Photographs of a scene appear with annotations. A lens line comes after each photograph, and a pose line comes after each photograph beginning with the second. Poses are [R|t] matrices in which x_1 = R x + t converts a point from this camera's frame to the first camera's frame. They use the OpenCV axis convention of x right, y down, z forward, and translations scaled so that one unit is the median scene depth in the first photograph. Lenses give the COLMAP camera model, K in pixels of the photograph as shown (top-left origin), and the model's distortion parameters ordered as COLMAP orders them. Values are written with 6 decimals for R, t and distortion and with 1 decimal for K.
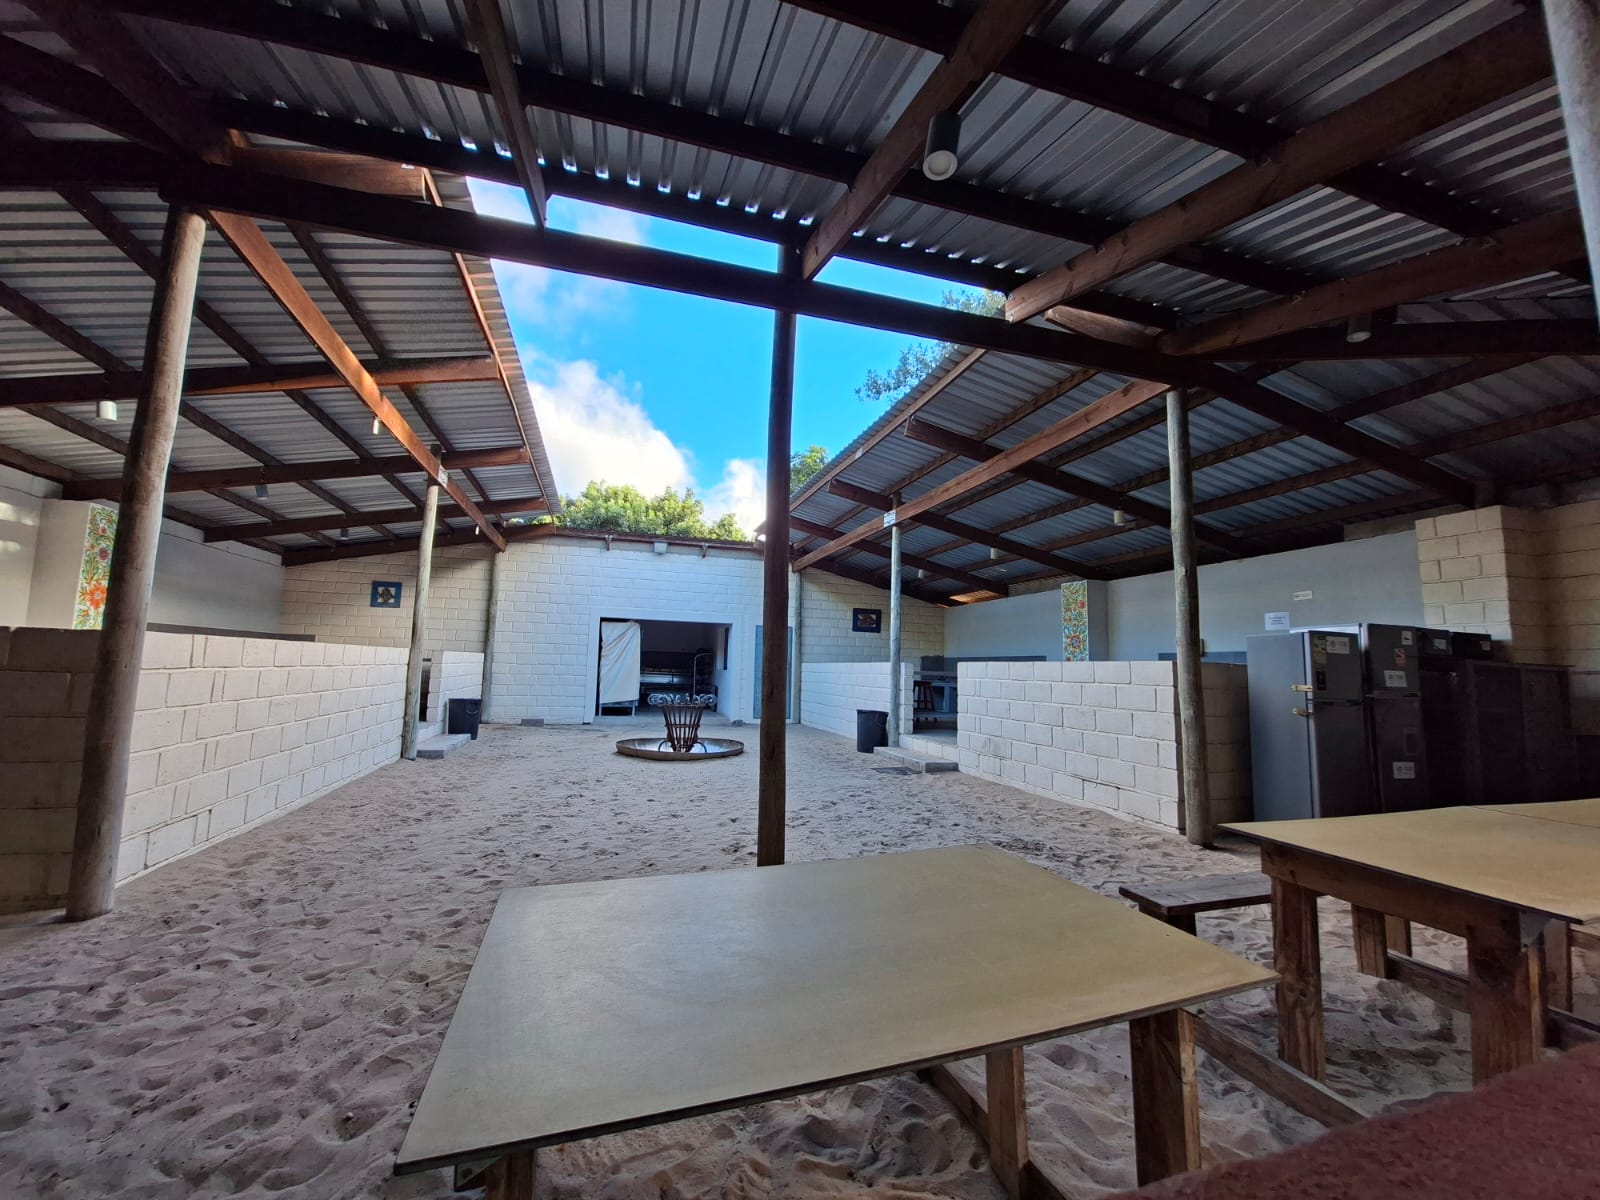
lens RADIAL K [[635.7, 0, 800.0], [0, 635.7, 600.0], [0, 0, 1]] dist [-0.012155, -0.000131]
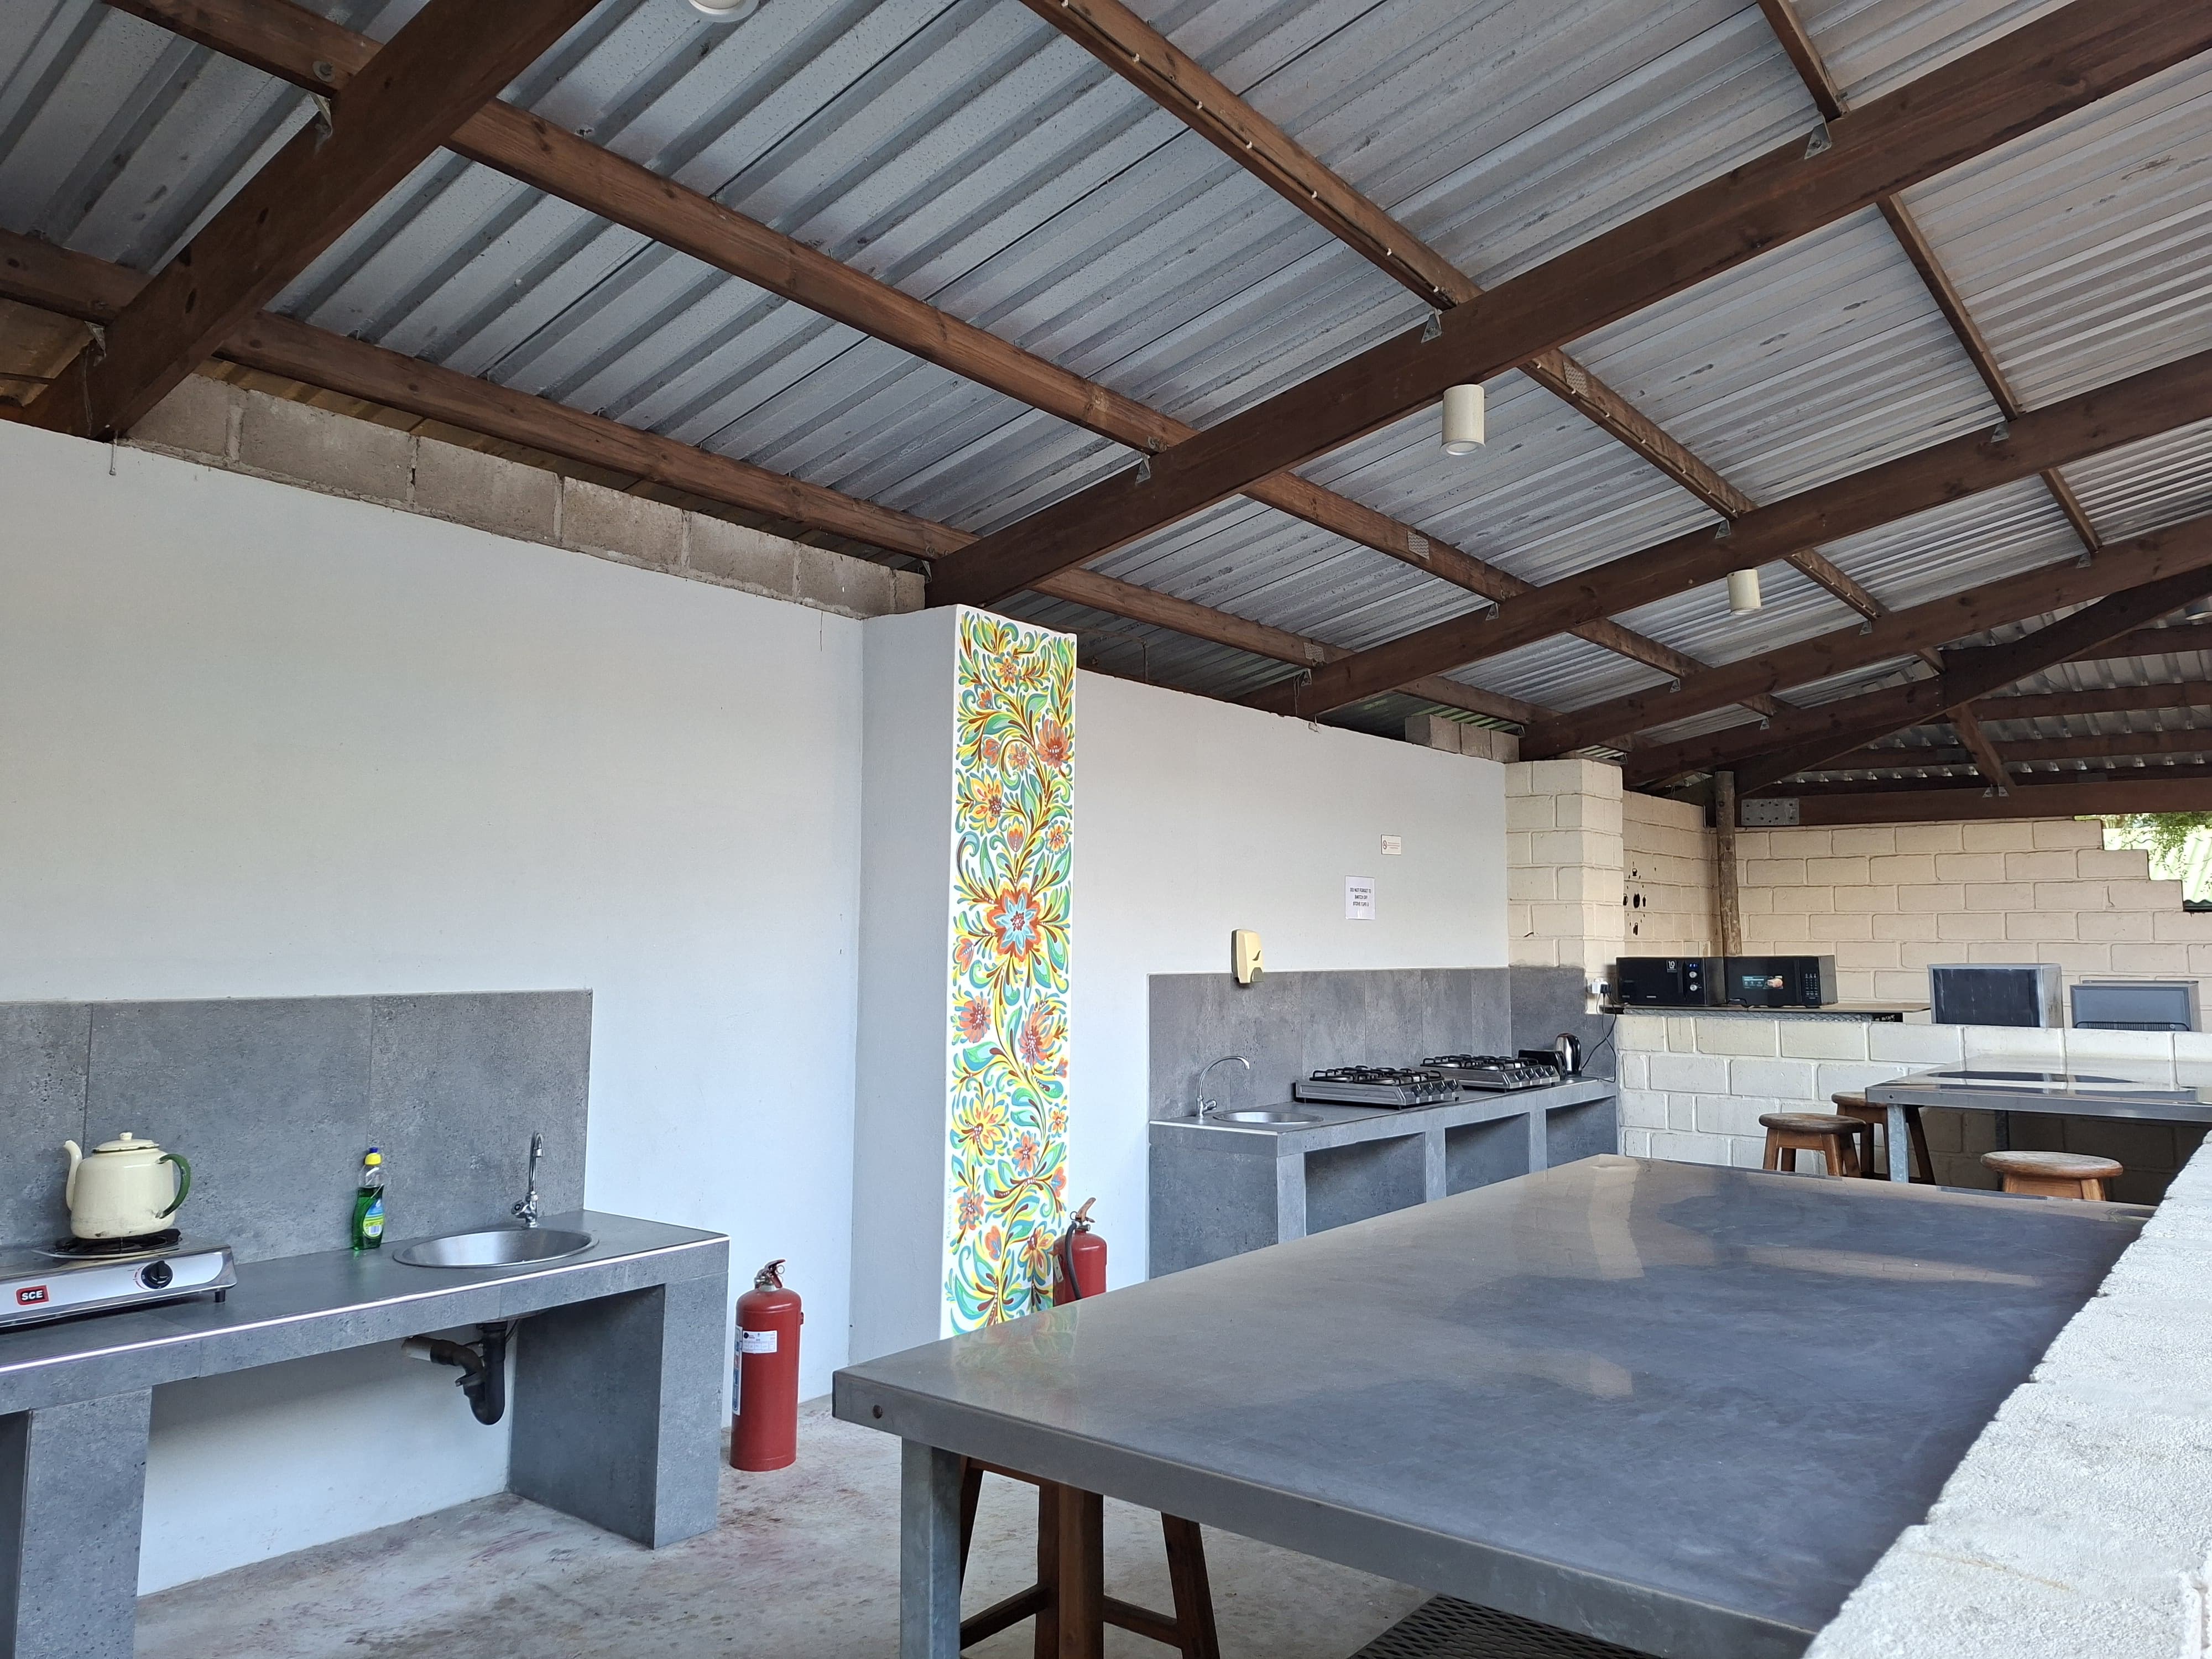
lens RADIAL K [[1529.0, 0, 1094.5], [0, 1529.0, 830.7], [0, 0, 1]] dist [0.030694, -0.000388]
pose [[-0.583501, 0.019657, 0.811875, 0.039558], [-0.119076, 0.986831, -0.109474, 0.154439], [-0.803335, -0.160553, -0.573476, 2.226112]]
